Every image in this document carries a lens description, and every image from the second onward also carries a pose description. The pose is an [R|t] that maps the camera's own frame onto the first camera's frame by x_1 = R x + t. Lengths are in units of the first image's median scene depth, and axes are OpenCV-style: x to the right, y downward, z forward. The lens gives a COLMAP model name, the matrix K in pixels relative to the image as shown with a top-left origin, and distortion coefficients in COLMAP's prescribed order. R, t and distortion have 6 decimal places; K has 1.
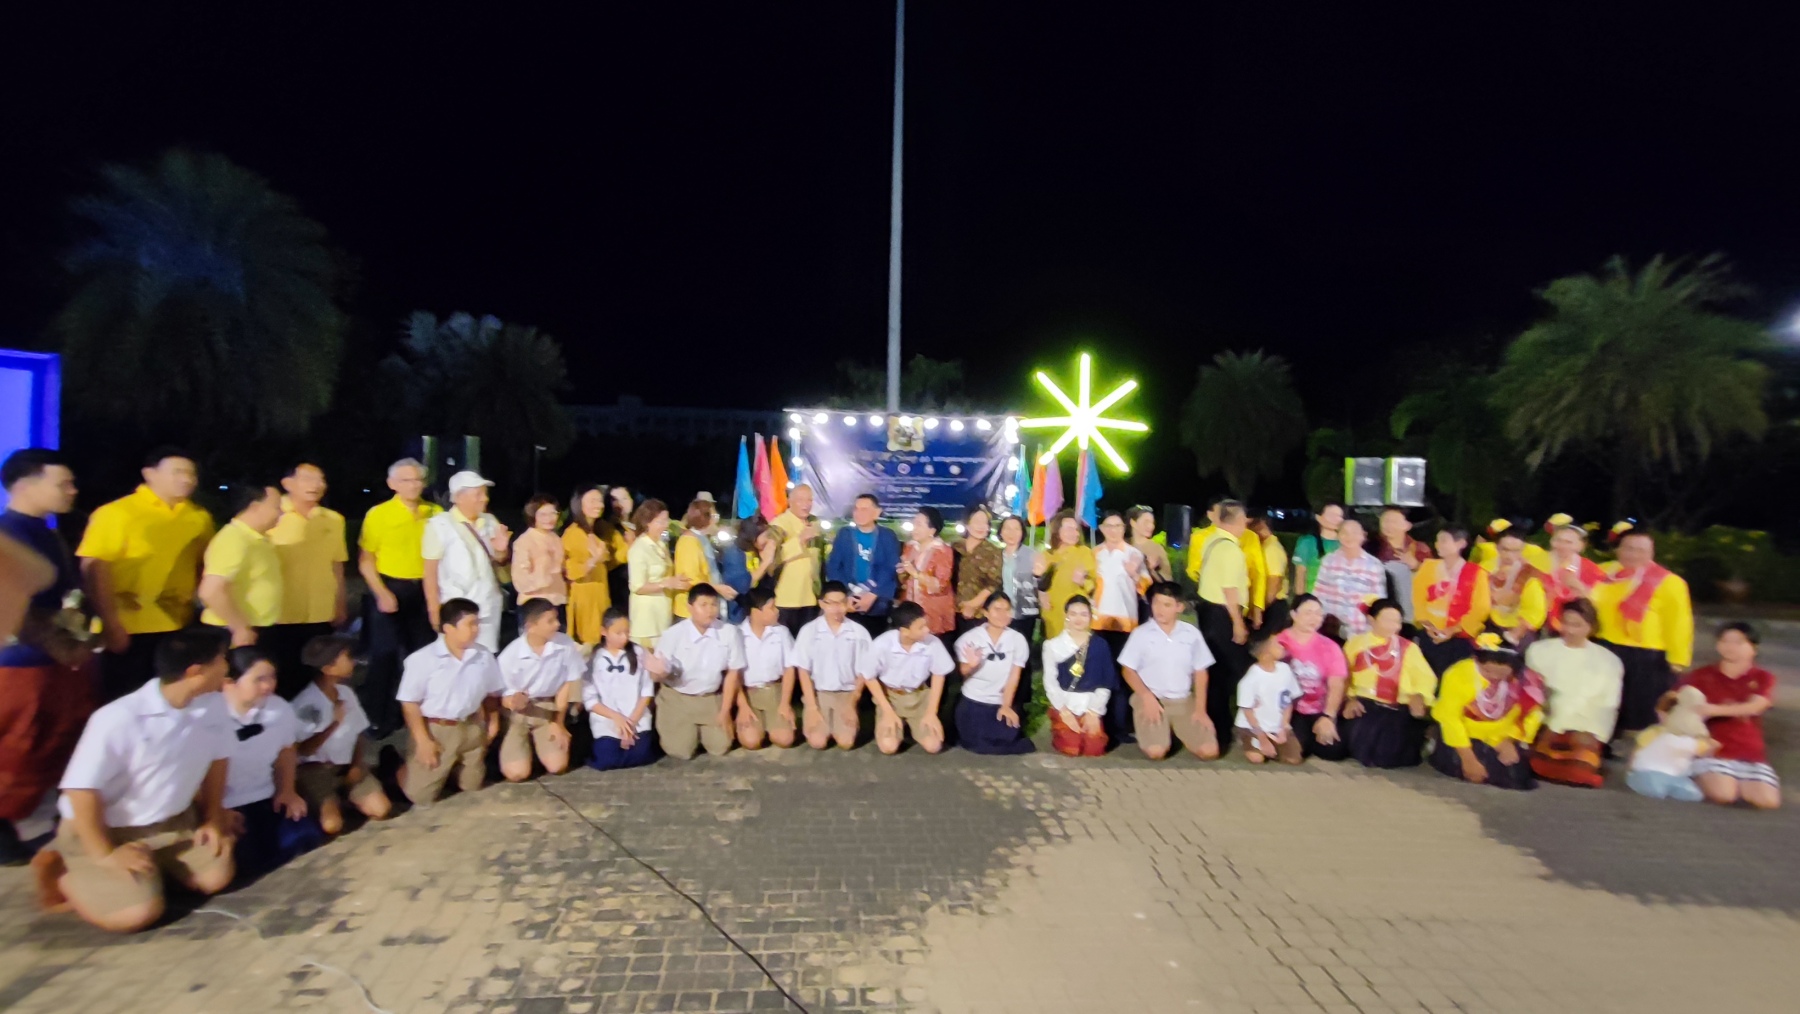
lens RADIAL K [[808.7, 0, 889.3], [0, 808.7, 523.4], [0, 0, 1]] dist [-0.015360, -0.000347]
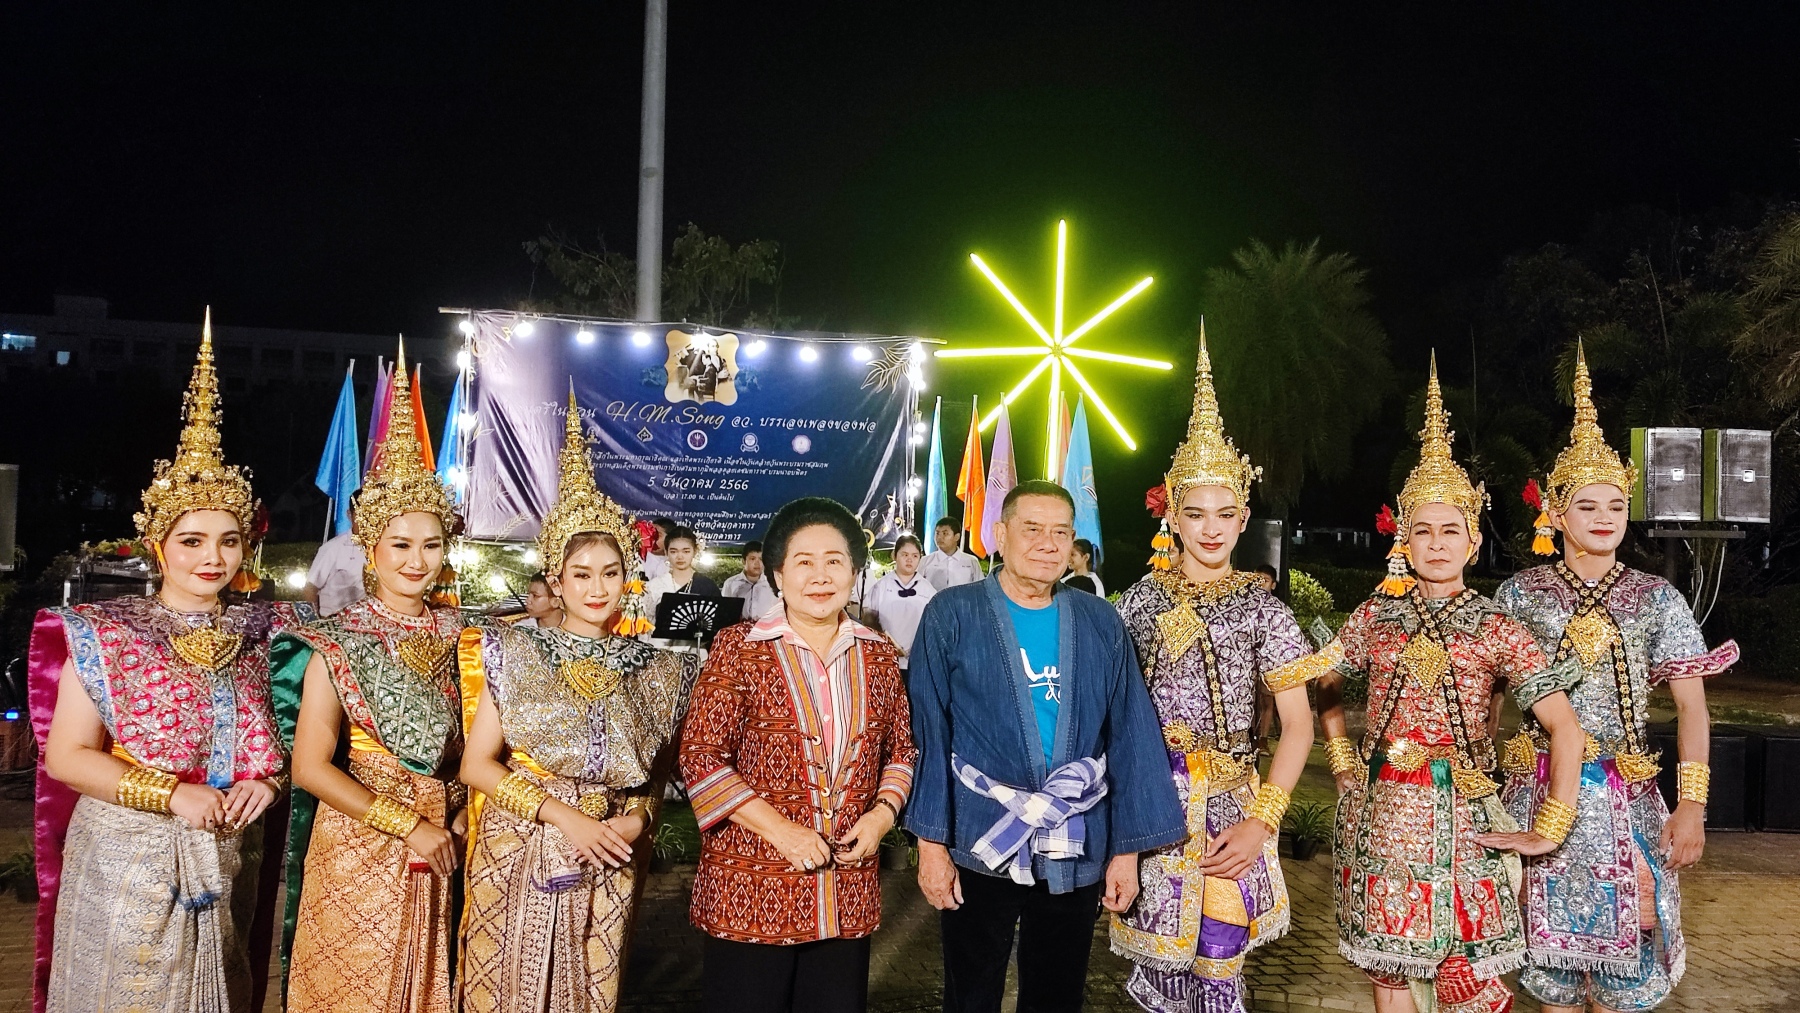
lens RADIAL K [[1482.6, 0, 904.3], [0, 1482.6, 502.6], [0, 0, 1]] dist [0.043343, -0.013443]
pose [[0.981366, 0.008892, 0.191940, -0.030463], [-0.002452, 0.999427, -0.033759, -0.001163], [-0.192130, 0.032660, 0.980826, 0.110419]]
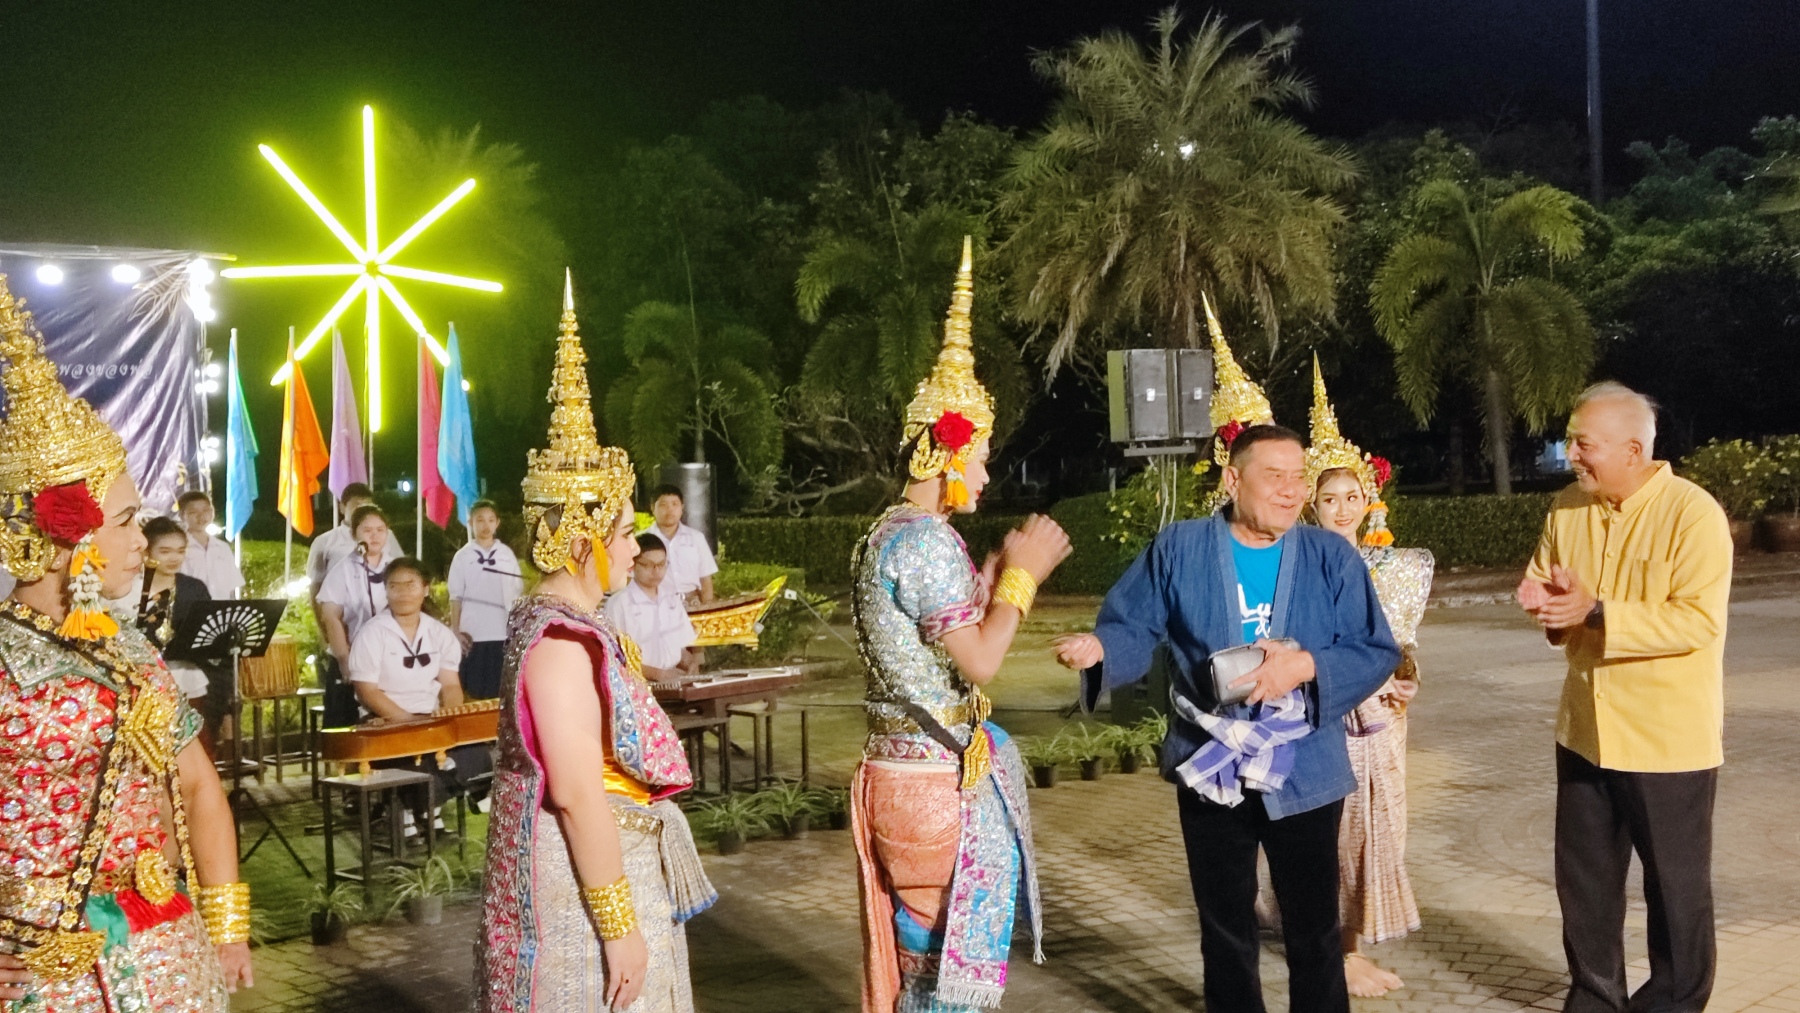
lens RADIAL K [[1852.4, 0, 907.7], [0, 1852.4, 505.4], [0, 0, 1]] dist [0.006658, 0.000000]
pose [[0.731996, -0.062233, 0.678460, -0.199818], [0.068457, 0.997498, 0.017639, -0.007559], [-0.677861, 0.033533, 0.734425, 0.140906]]
